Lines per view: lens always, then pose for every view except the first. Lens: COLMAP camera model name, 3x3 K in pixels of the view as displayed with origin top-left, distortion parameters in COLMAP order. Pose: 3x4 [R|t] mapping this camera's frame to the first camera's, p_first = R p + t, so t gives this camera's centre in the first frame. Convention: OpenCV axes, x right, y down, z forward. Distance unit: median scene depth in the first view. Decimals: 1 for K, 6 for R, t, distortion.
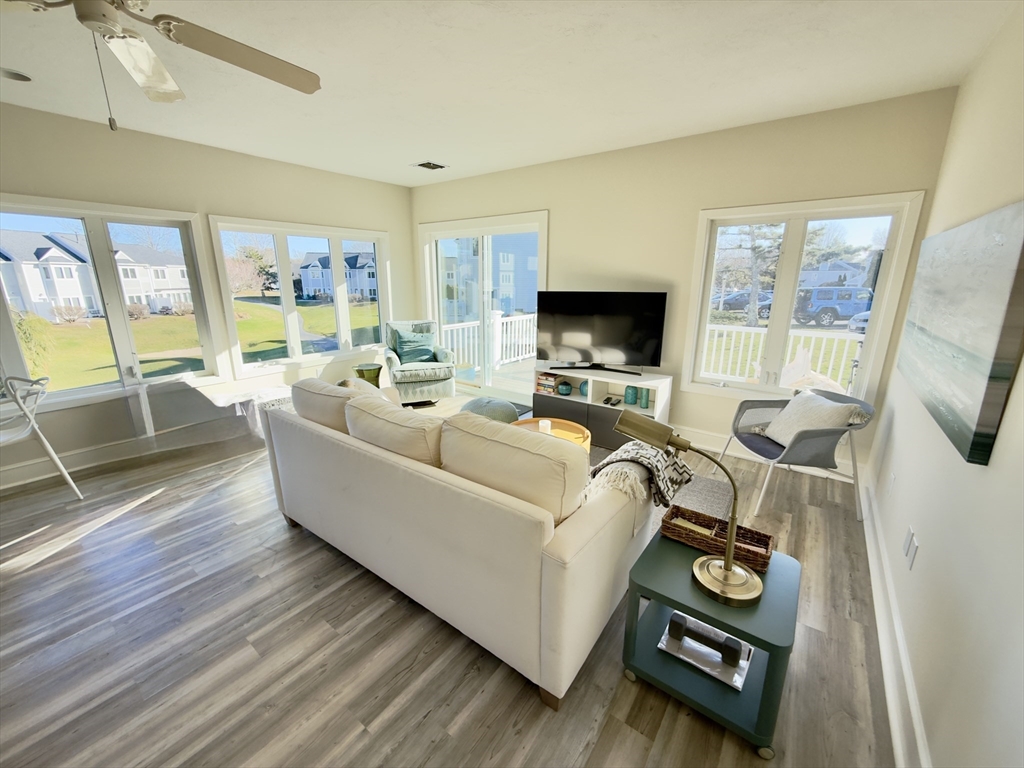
lens RADIAL K [[409.5, 0, 508.3], [0, 409.5, 382.3], [0, 0, 1]] dist [0.001637, 0.000309]
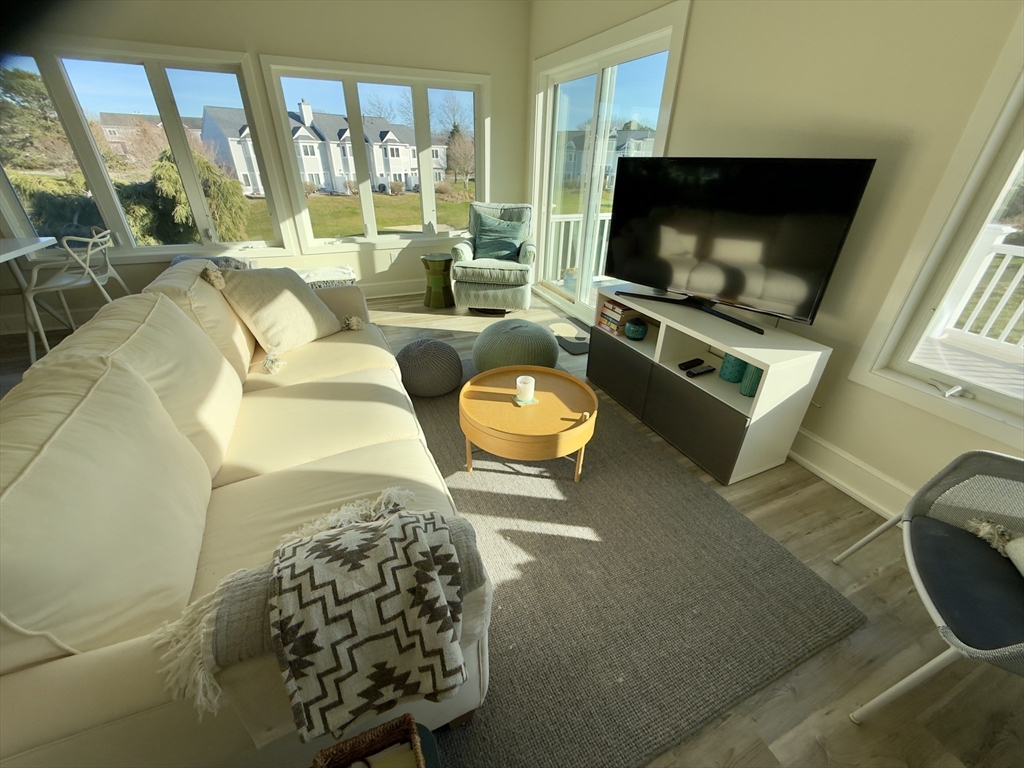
lens RADIAL K [[409.5, 0, 510.4], [0, 409.5, 380.5], [0, 0, 1]] dist [0.001637, 0.000309]
pose [[0.868416, 0.247939, -0.429394, 0.255195], [-0.139508, 0.953196, 0.268246, -0.050052], [0.475805, -0.173045, 0.862360, 0.343327]]
